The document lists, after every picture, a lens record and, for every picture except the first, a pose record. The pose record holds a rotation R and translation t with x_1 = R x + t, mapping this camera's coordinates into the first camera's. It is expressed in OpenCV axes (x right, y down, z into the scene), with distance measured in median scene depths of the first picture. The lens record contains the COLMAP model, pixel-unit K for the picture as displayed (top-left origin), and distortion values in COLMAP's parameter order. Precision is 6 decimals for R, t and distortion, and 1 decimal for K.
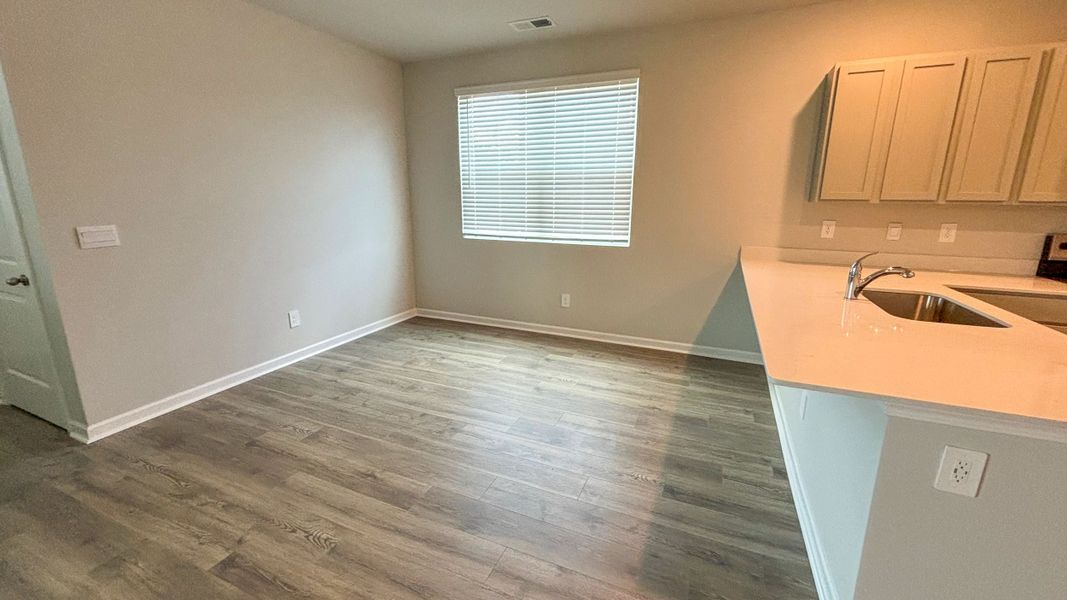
lens RADIAL K [[428.0, 0, 538.7], [0, 428.0, 293.4], [0, 0, 1]] dist [0.003777, -0.000502]
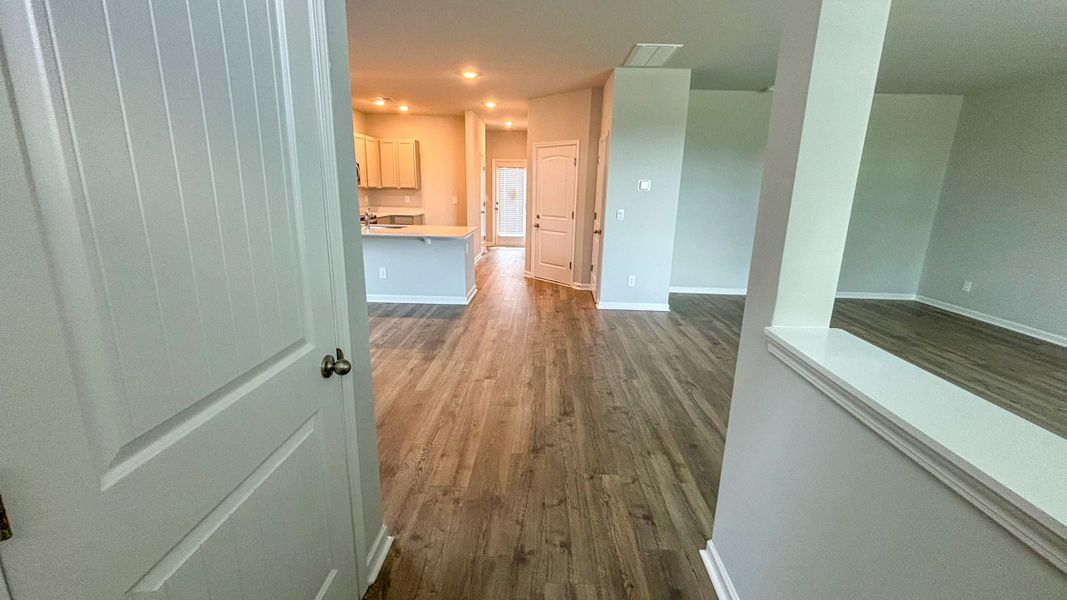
lens RADIAL K [[434.9, 0, 529.4], [0, 434.9, 297.0], [0, 0, 1]] dist [-0.003591, -0.000516]
pose [[-0.363986, -0.239878, 0.899985, -1.194628], [0.187493, 0.927616, 0.323071, -0.157456], [-0.912338, 0.286334, -0.292664, 0.624853]]
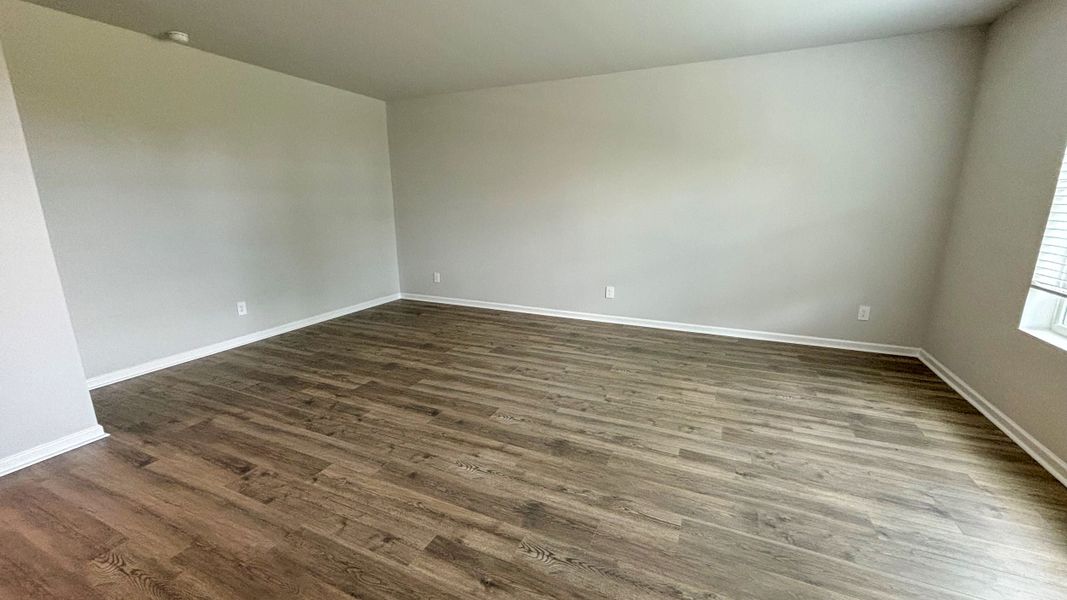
lens RADIAL K [[428.0, 0, 535.7], [0, 428.0, 301.3], [0, 0, 1]] dist [0.003777, -0.000502]
pose [[-0.999803, -0.001357, 0.019813, -0.796607], [0.007700, 0.893133, 0.449726, -0.084413], [-0.018306, 0.449790, -0.892947, 0.308902]]
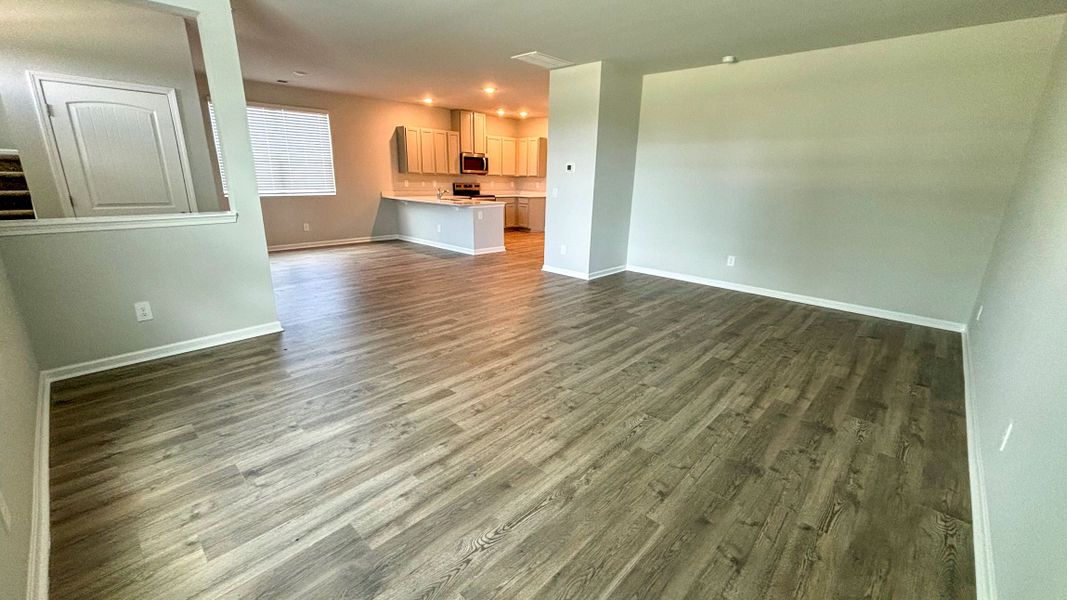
lens RADIAL K [[428.0, 0, 534.4], [0, 428.0, 304.9], [0, 0, 1]] dist [0.003777, -0.000502]
pose [[0.335849, -0.269118, 0.902652, -1.657998], [0.191710, 0.957786, 0.214226, 0.159388], [-0.922200, 0.101100, 0.373264, -0.681129]]
